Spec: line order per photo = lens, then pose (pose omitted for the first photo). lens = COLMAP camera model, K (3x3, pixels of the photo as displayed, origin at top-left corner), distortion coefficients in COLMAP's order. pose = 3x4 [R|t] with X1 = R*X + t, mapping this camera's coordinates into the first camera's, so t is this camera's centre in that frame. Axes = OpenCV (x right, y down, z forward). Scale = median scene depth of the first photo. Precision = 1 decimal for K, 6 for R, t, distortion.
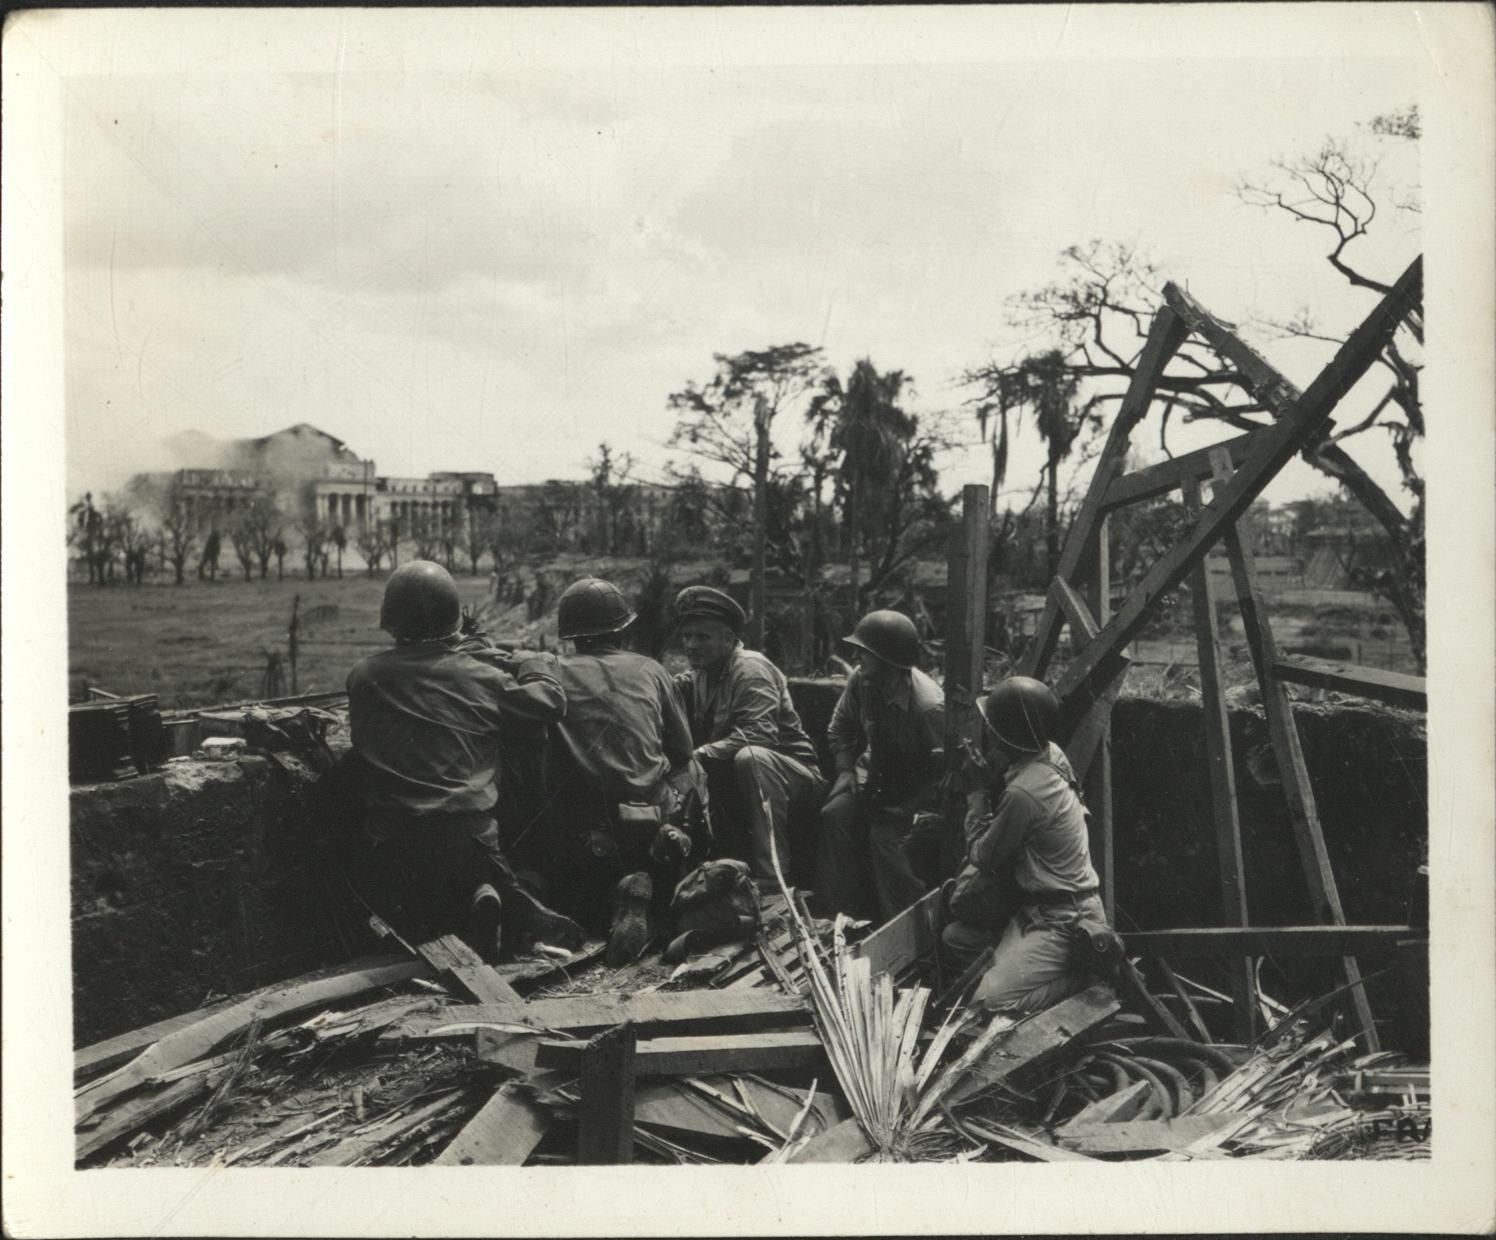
lens RADIAL K [[1658.1, 0, 783.0], [0, 1658.1, 716.9], [0, 0, 1]] dist [0.002117, 0.013951]
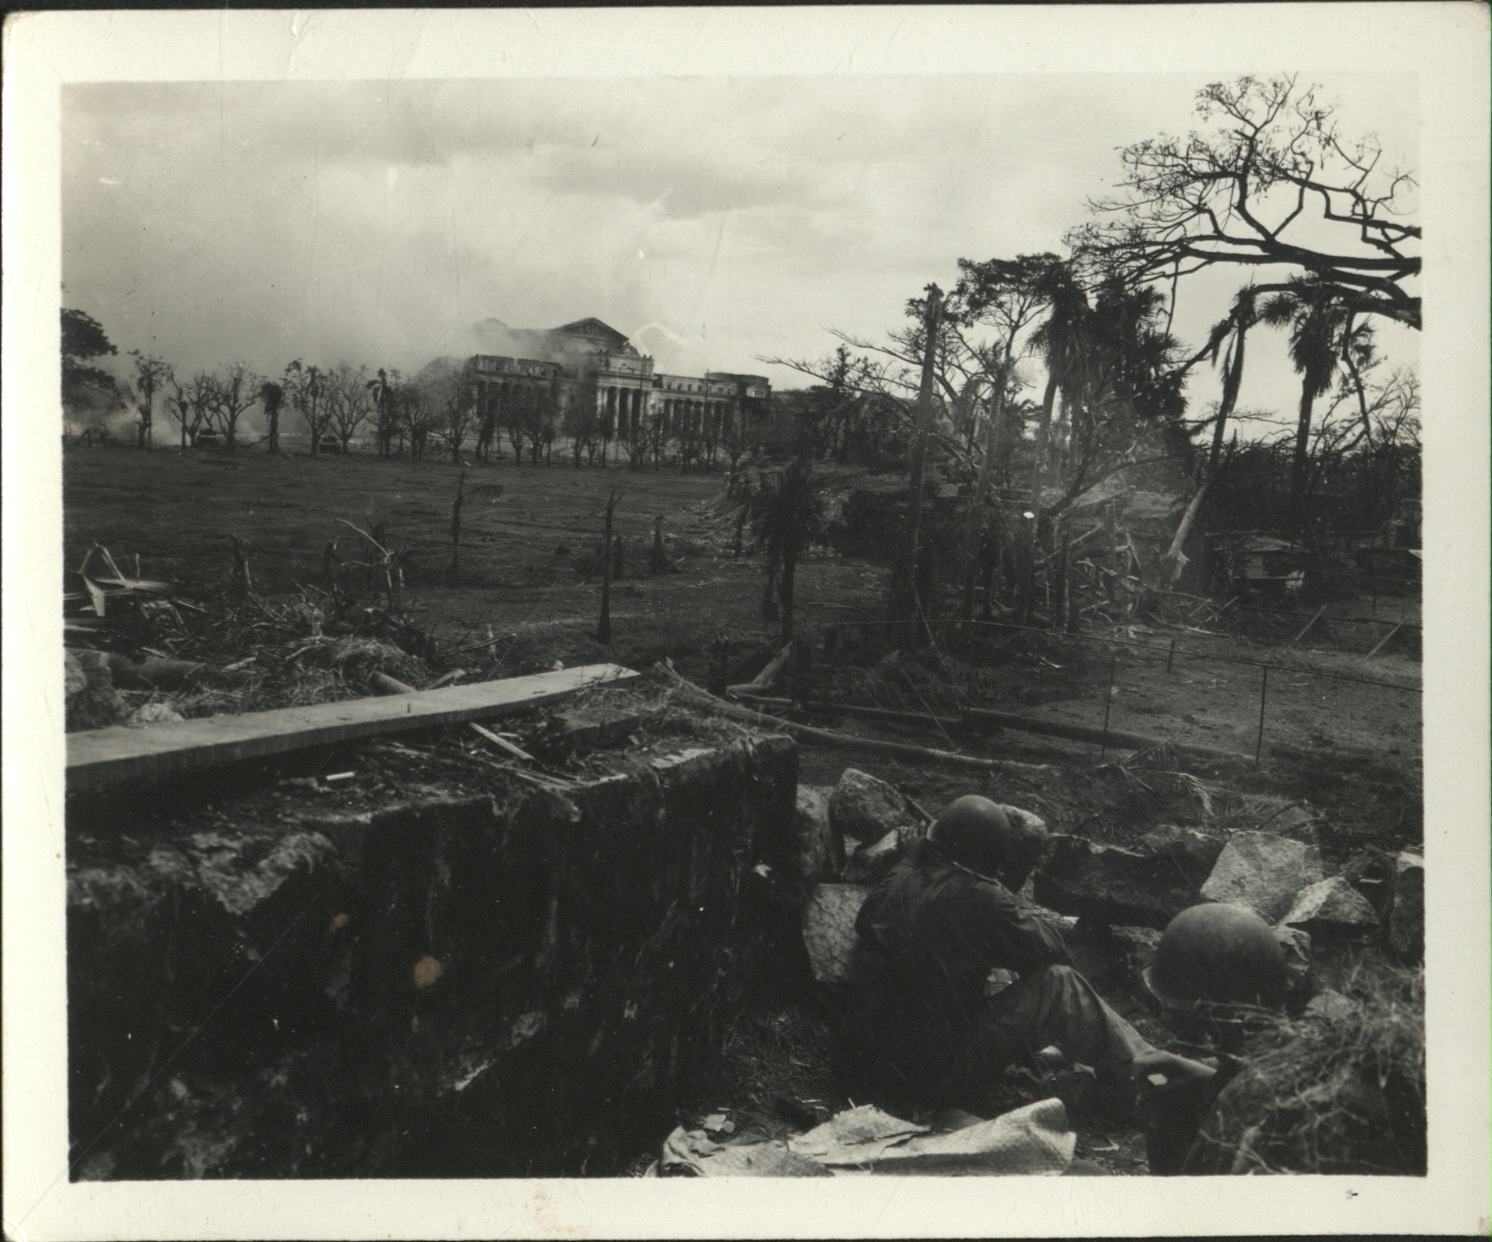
lens RADIAL K [[1524.9, 0, 798.9], [0, 1524.9, 716.5], [0, 0, 1]] dist [-0.020385, 0.009406]
pose [[0.975995, 0.104562, -0.191051, 0.181555], [-0.093277, 0.993372, 0.067160, -0.016148], [0.196807, -0.047727, 0.979280, 0.288628]]
